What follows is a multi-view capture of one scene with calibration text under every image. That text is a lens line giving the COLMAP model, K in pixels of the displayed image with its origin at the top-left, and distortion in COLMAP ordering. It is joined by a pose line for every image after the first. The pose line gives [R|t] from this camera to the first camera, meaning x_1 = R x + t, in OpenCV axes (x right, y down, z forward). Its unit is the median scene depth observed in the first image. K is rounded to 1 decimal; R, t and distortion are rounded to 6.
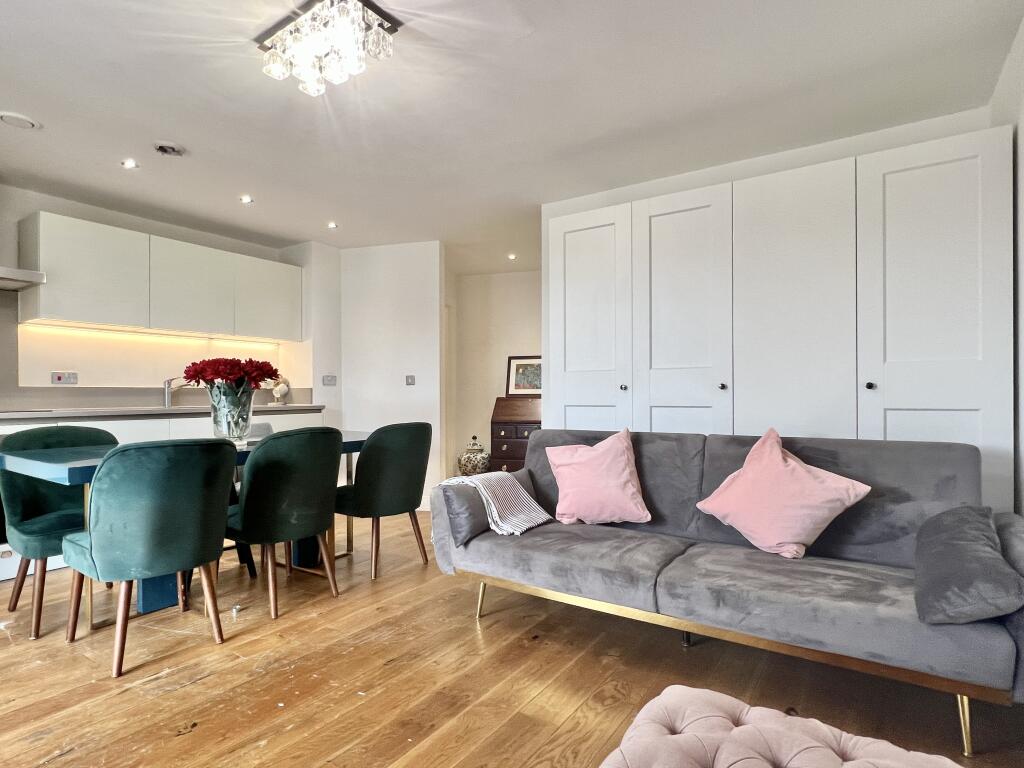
lens RADIAL K [[544.1, 0, 507.0], [0, 544.1, 388.4], [0, 0, 1]] dist [-0.002788, -0.000841]
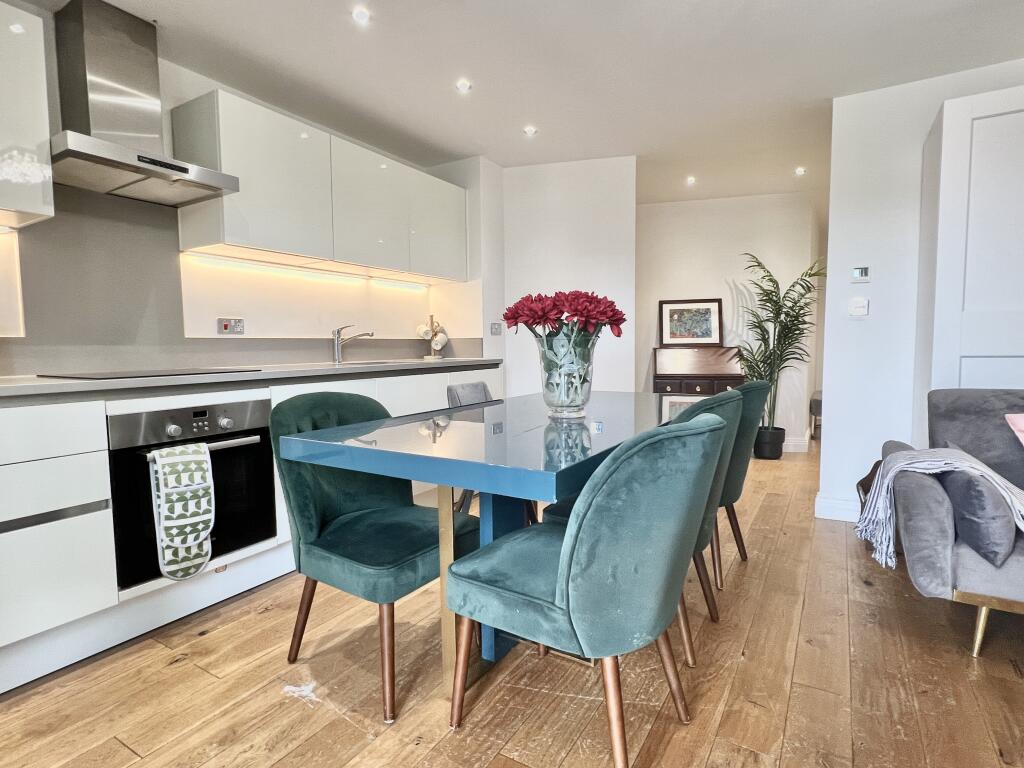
lens RADIAL K [[544.1, 0, 513.0], [0, 544.1, 376.7], [0, 0, 1]] dist [-0.002788, -0.000841]
pose [[0.999457, -0.010735, 0.031143, -0.339834], [0.008599, 0.997655, 0.067903, 0.002385], [-0.031799, -0.067599, 0.997206, 0.170792]]
